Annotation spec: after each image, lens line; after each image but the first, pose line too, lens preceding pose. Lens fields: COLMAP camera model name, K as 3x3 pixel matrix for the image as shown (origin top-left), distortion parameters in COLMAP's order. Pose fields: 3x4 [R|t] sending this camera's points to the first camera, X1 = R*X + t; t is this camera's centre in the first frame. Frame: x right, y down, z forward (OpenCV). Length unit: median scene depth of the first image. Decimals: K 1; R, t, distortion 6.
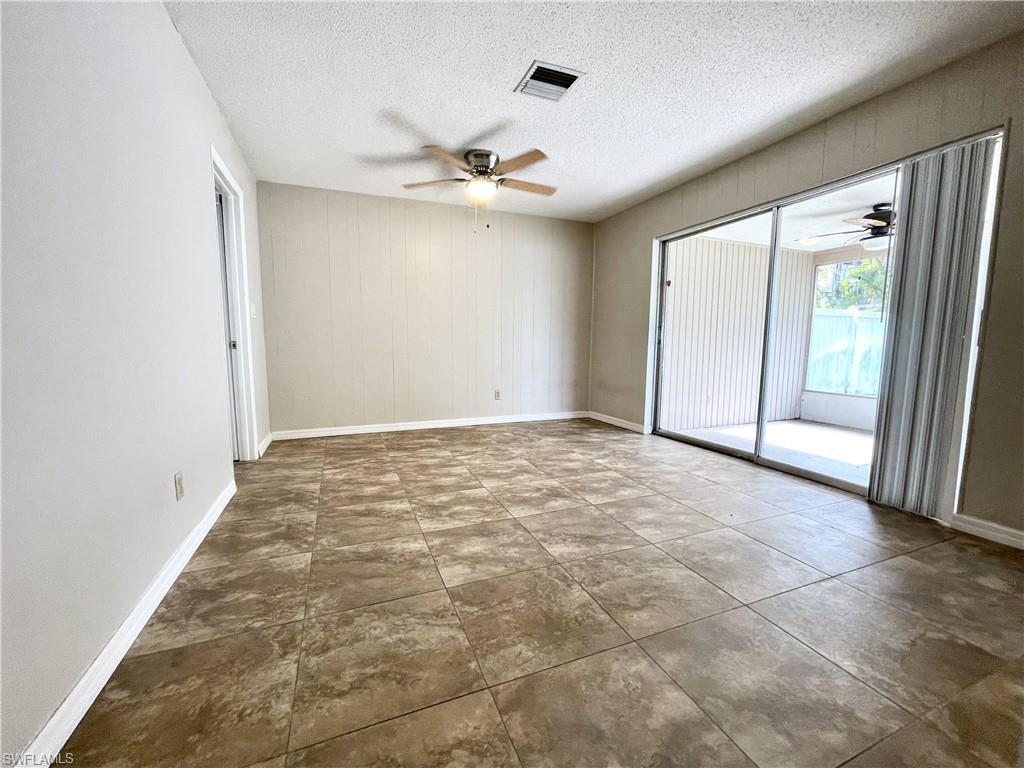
lens RADIAL K [[404.8, 0, 512.0], [0, 404.8, 384.0], [0, 0, 1]] dist [0.003223, 0.001026]
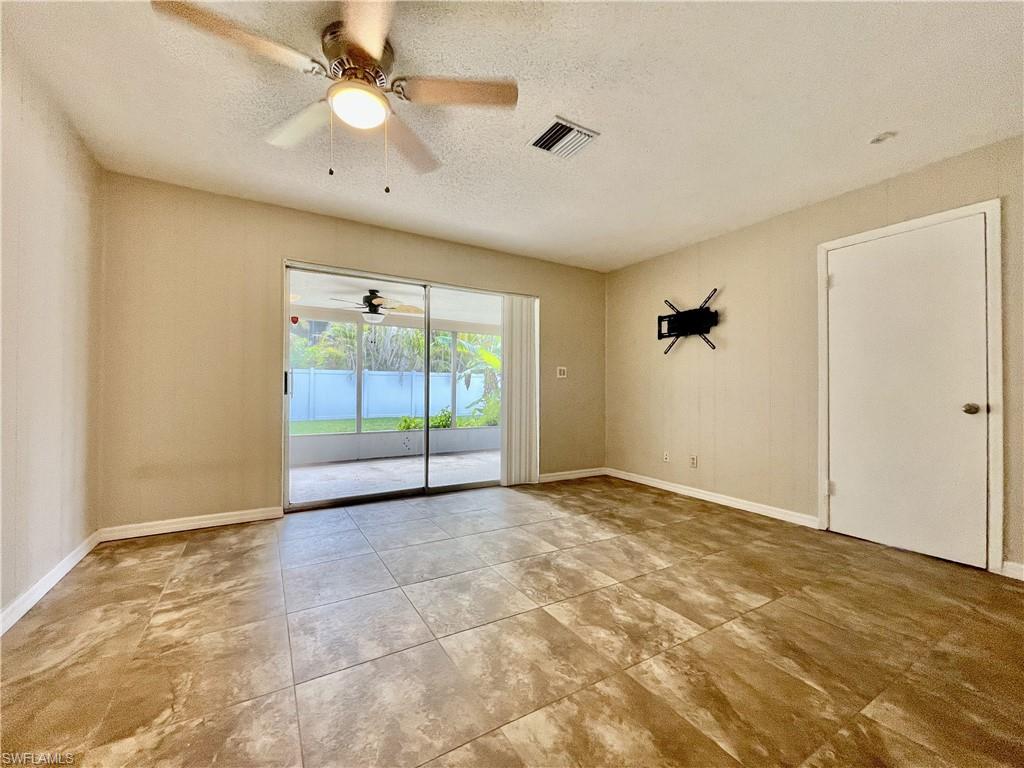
lens RADIAL K [[404.8, 0, 512.0], [0, 404.8, 384.0], [0, 0, 1]] dist [0.003223, 0.001026]
pose [[-0.126793, 0.011709, 0.991860, -0.904016], [0.096773, 0.995306, 0.000621, -0.156097], [-0.987197, 0.096064, -0.127331, 1.317772]]
